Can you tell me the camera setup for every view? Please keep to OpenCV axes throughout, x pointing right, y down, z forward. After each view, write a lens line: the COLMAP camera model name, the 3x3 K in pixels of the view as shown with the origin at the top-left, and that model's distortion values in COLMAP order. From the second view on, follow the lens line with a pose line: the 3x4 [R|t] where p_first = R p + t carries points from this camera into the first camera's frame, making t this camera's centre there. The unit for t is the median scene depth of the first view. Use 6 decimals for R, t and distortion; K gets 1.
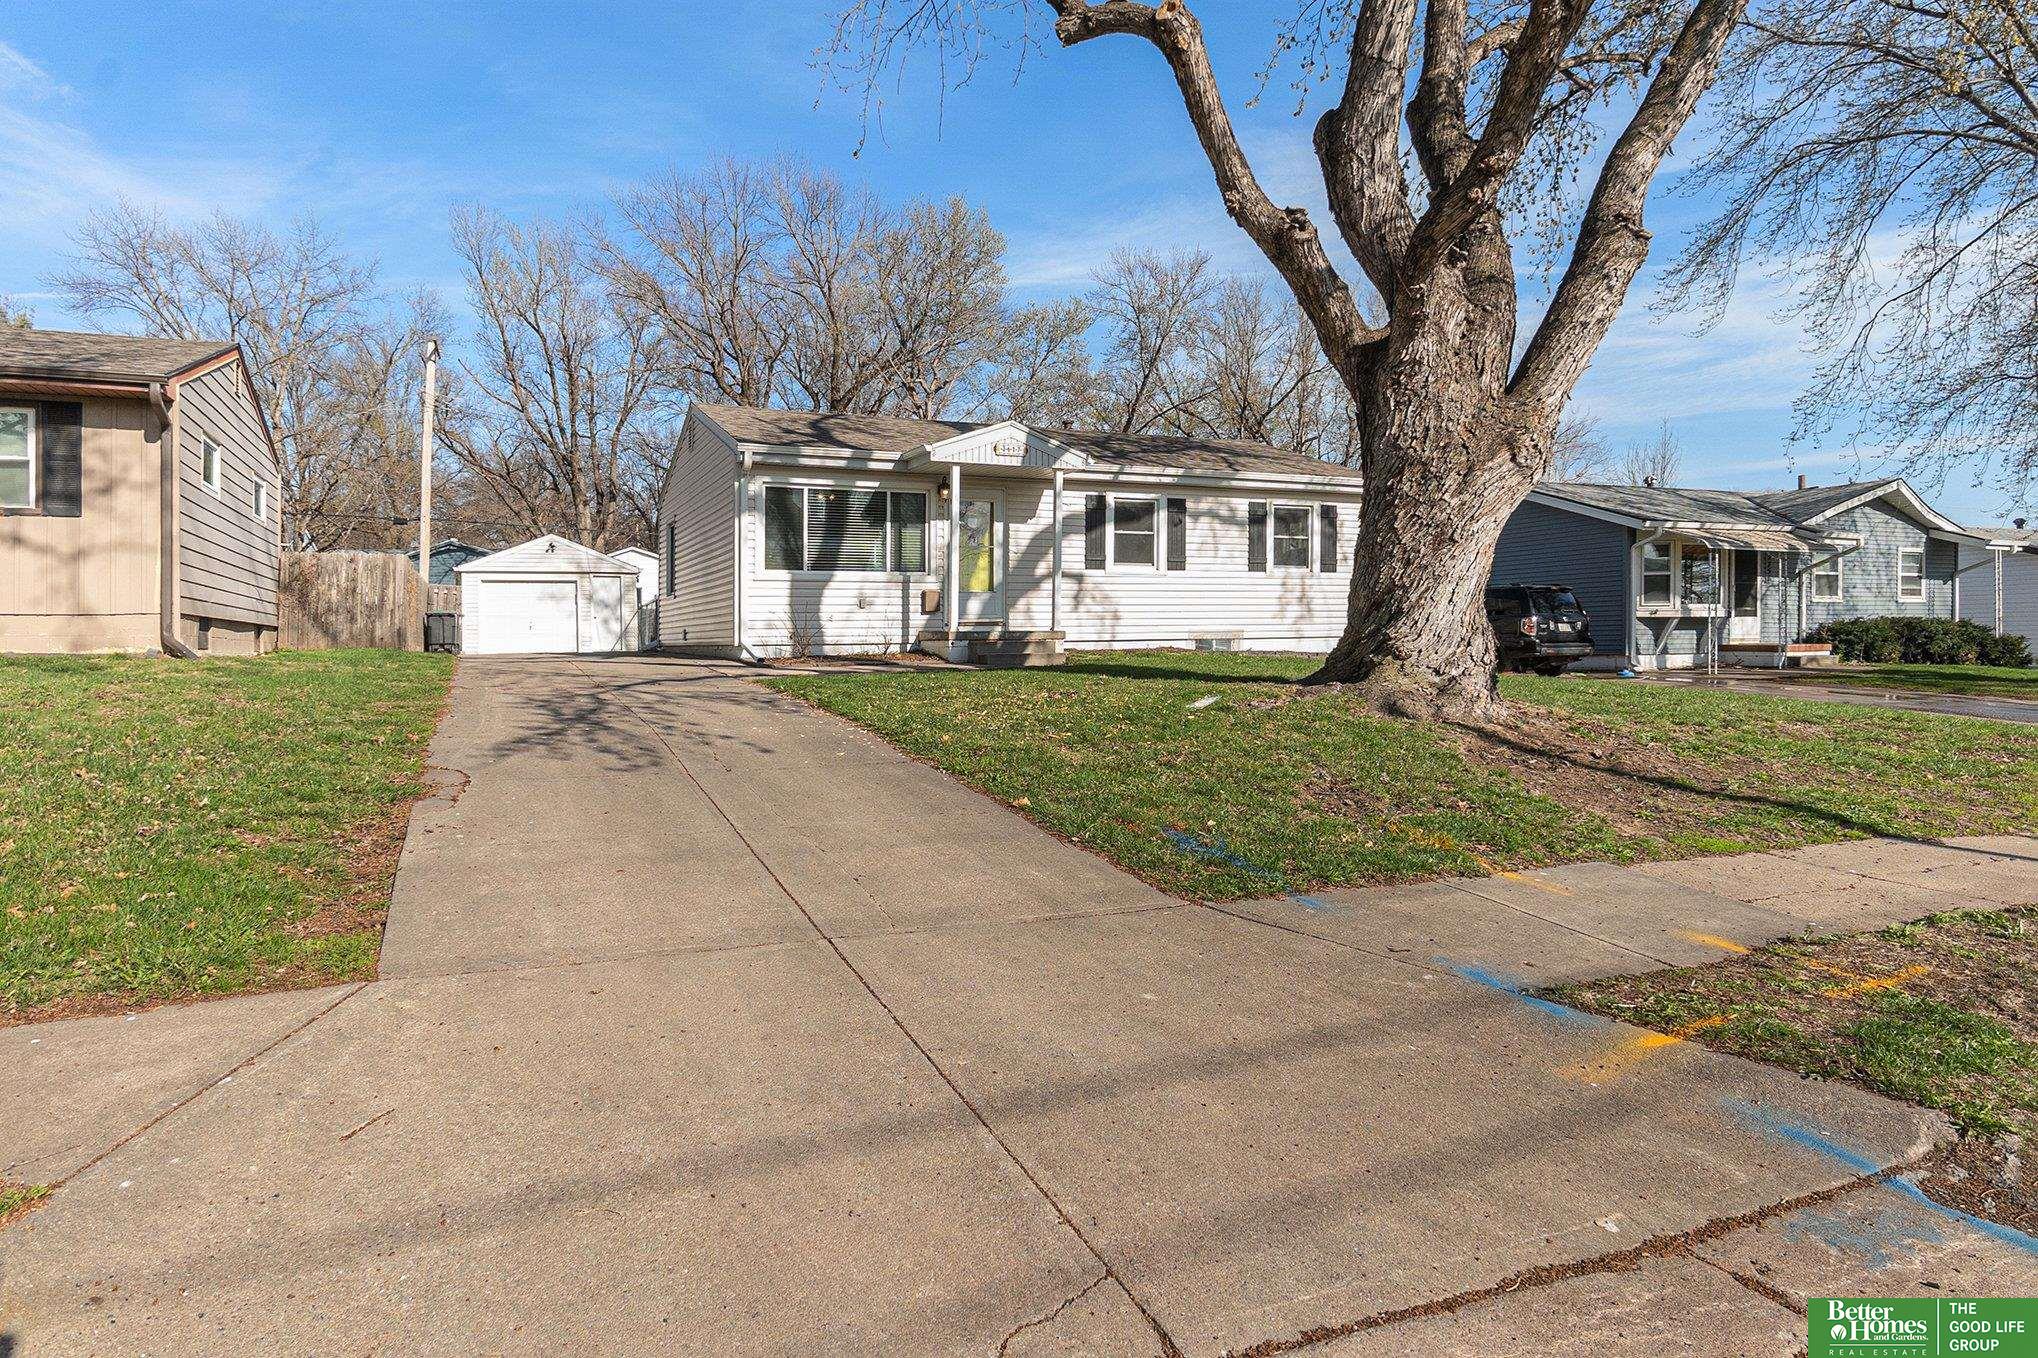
lens RADIAL K [[1131.0, 0, 1019.0], [0, 1131.0, 679.0], [0, 0, 1]] dist [-0.001674, -0.001232]
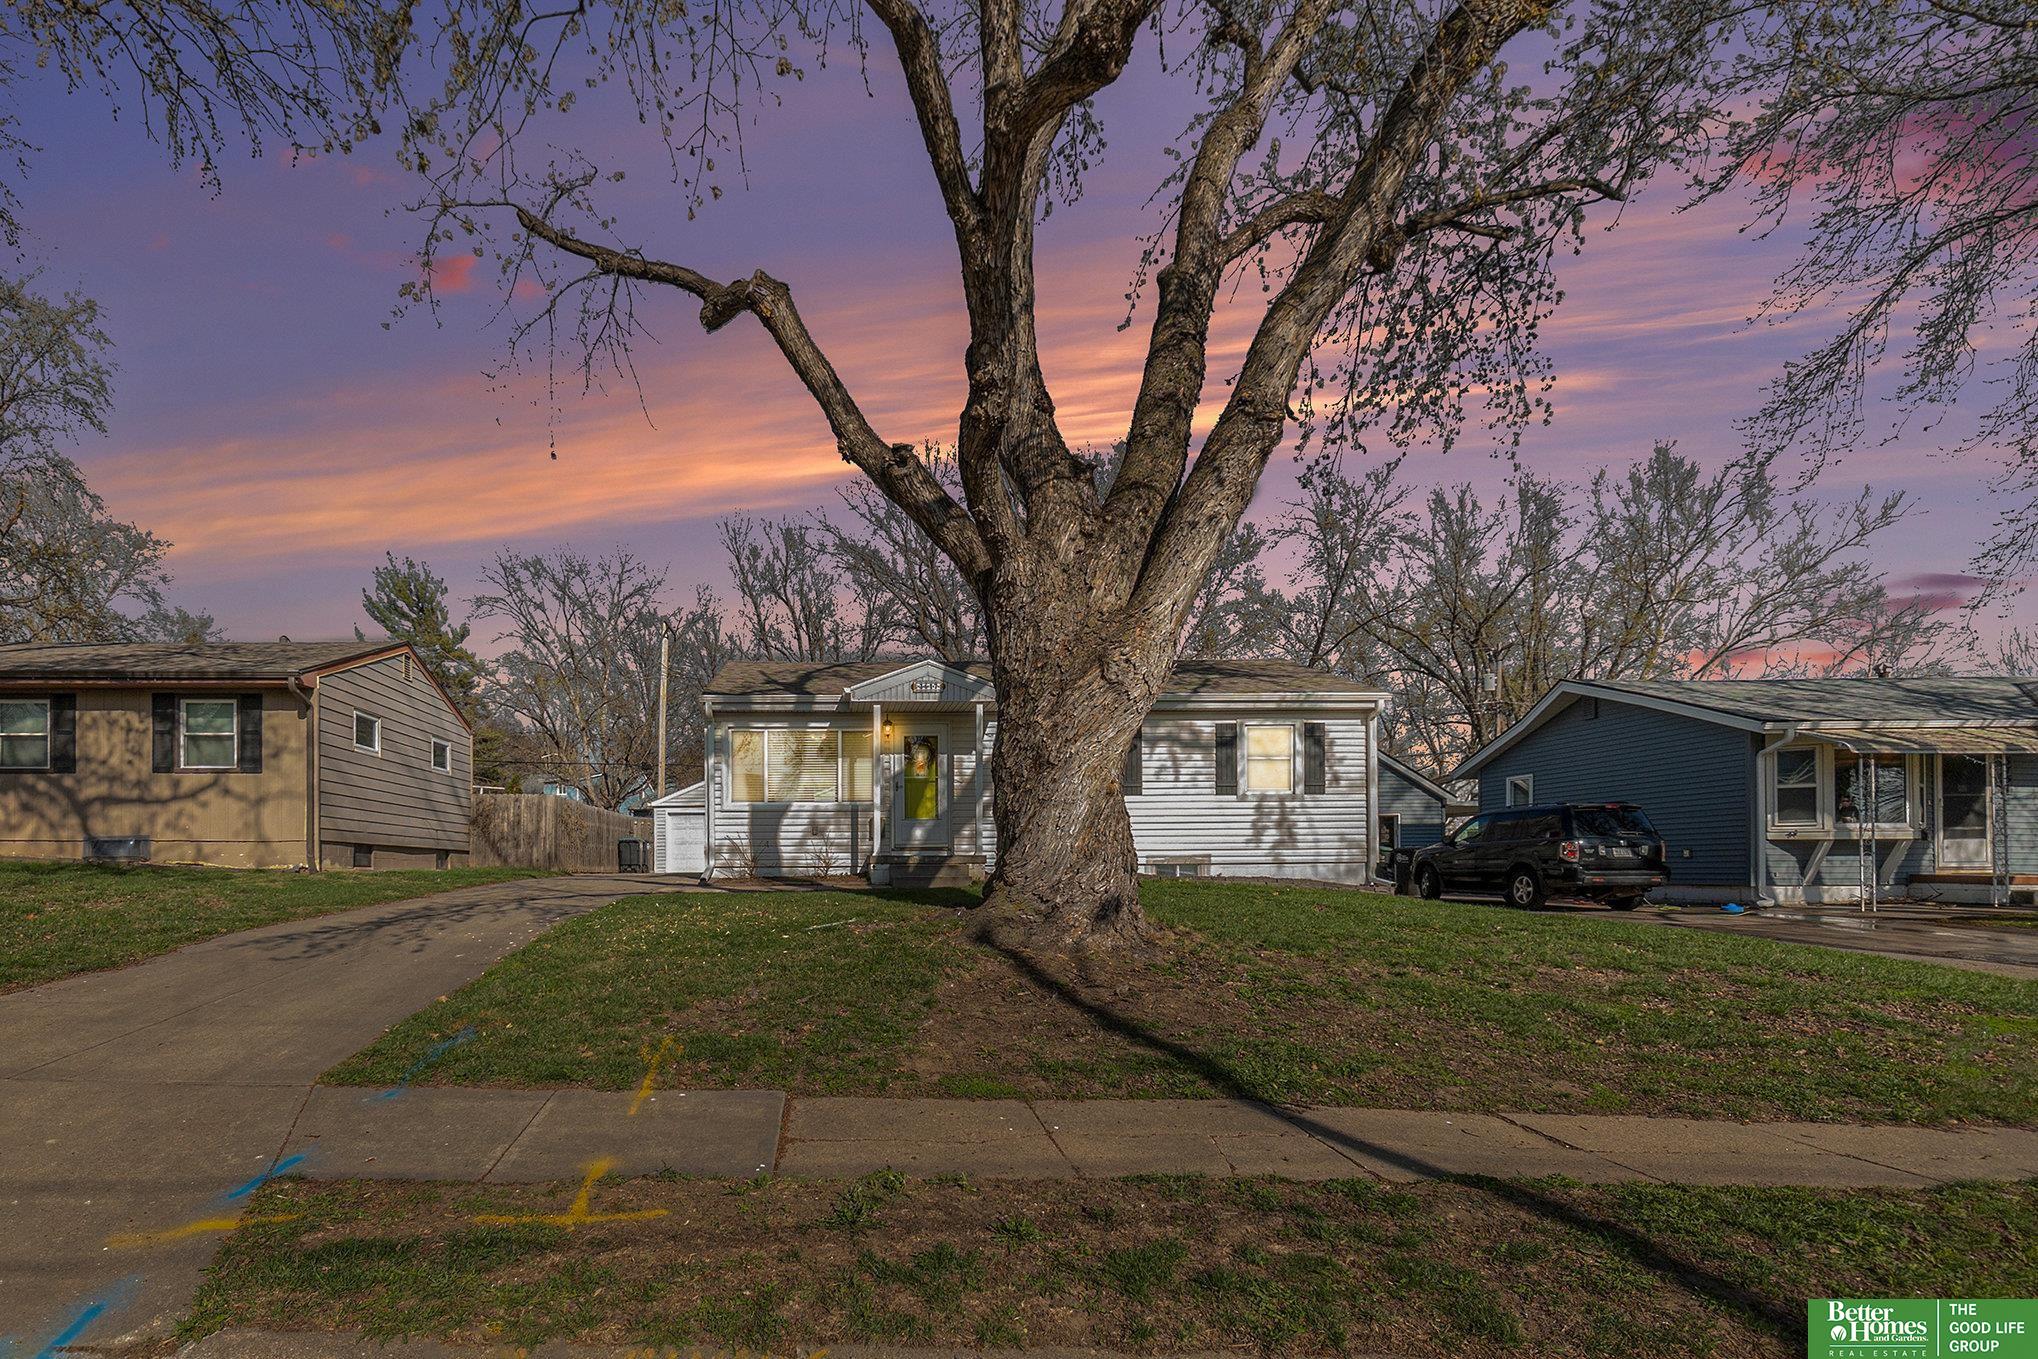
lens RADIAL K [[1077.9, 0, 1017.7], [0, 1077.9, 889.1], [0, 0, 1]] dist [0.004746, 0.000731]
pose [[0.923166, 0.013851, -0.384153, 0.452593], [-0.017855, 0.999817, -0.006859, -0.005062], [0.383988, 0.013192, 0.923244, 0.087248]]
